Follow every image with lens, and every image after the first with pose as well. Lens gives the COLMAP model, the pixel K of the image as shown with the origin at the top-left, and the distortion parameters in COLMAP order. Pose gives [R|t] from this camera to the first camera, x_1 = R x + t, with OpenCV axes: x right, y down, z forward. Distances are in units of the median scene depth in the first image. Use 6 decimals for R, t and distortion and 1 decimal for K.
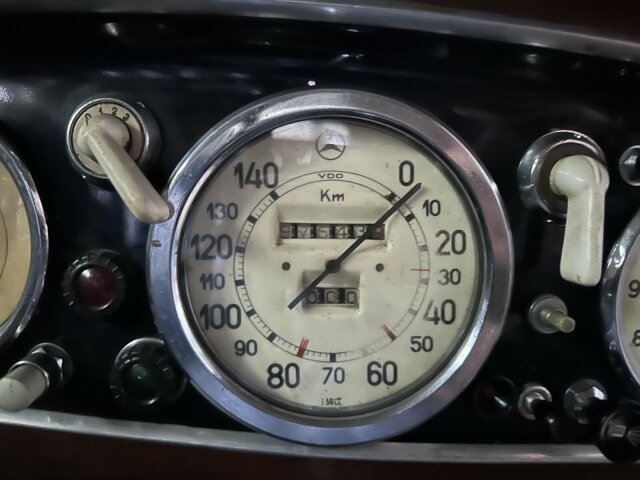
lens RADIAL K [[456.4, 0, 319.6], [0, 456.4, 238.2], [0, 0, 1]] dist [0.046069, -0.051713]
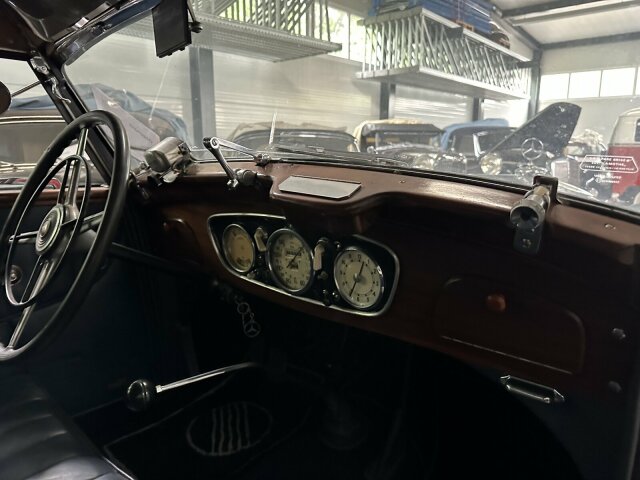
lens RADIAL K [[456.4, 0, 313.4], [0, 456.4, 238.2], [0, 0, 1]] dist [0.046069, -0.051713]
pose [[0.699195, 0.060530, -0.712364, 3.726669], [0.016106, 0.994823, 0.100339, -0.677692], [0.714750, -0.081630, 0.694600, -2.289202]]
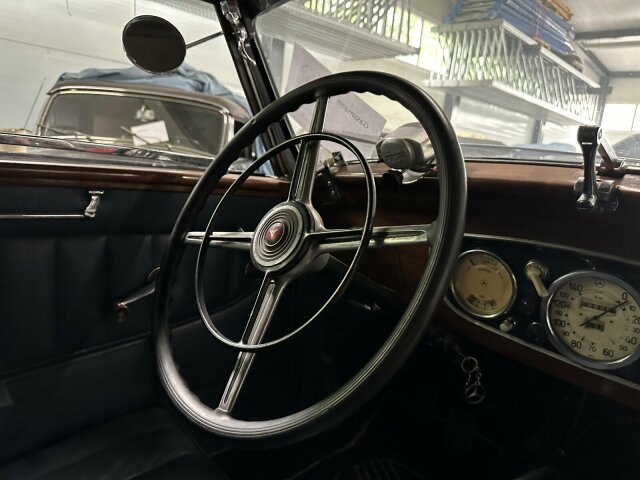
lens RADIAL K [[456.4, 0, 325.1], [0, 456.4, 240.4], [0, 0, 1]] dist [0.046069, -0.051713]
pose [[0.659942, 0.138385, -0.738462, 1.156534], [-0.095657, 0.990368, 0.100106, -0.662498], [0.745202, 0.004575, 0.666823, -2.811299]]
